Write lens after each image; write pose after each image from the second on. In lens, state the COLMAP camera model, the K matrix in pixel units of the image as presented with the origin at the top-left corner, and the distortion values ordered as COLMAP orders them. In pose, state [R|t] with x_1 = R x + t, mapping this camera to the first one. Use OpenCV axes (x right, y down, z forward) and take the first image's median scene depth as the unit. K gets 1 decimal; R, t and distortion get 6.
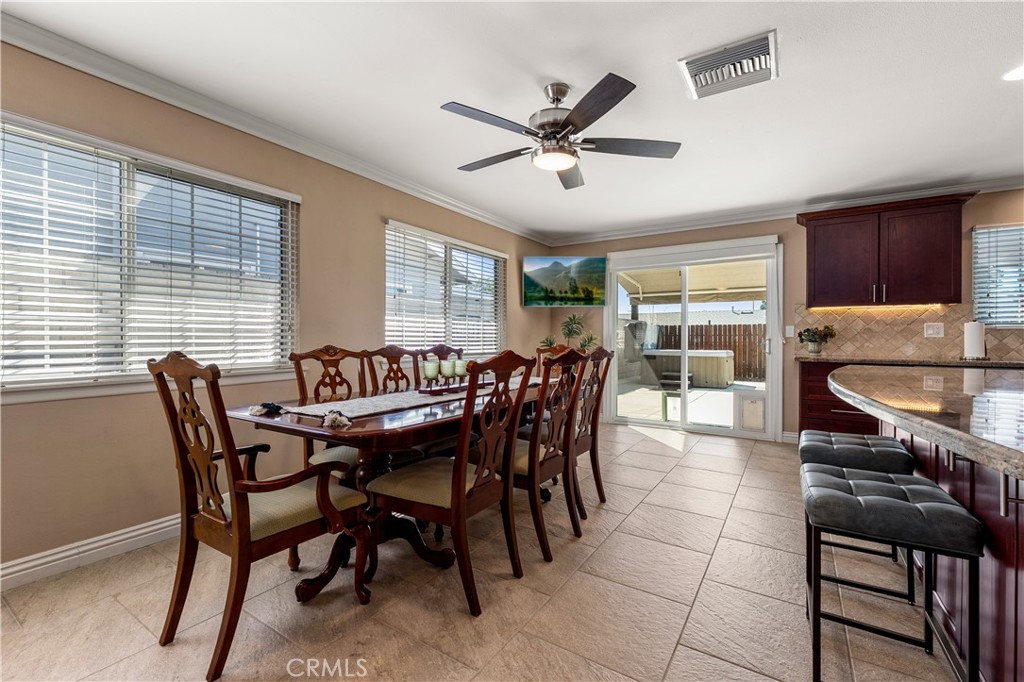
lens RADIAL K [[444.1, 0, 509.2], [0, 444.1, 340.0], [0, 0, 1]] dist [-0.005130, -0.000341]
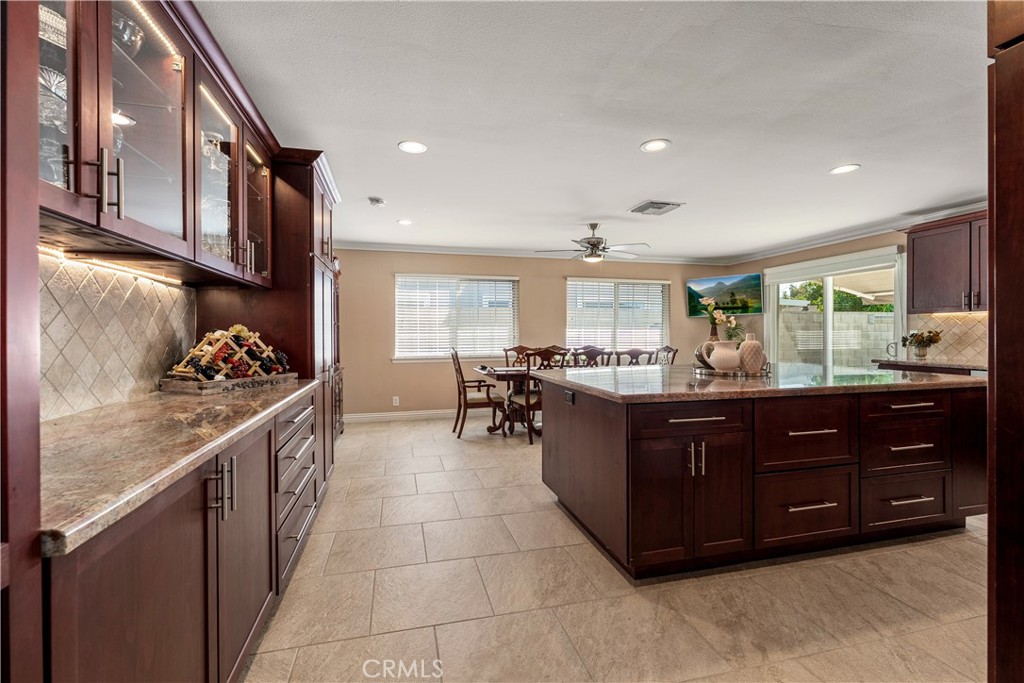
lens RADIAL K [[444.1, 0, 513.0], [0, 444.1, 337.4], [0, 0, 1]] dist [-0.005130, -0.000341]
pose [[0.734503, 0.001549, -0.678604, 0.655824], [0.002725, 0.999983, 0.005232, -0.023580], [0.678600, -0.005692, 0.734486, -0.420267]]
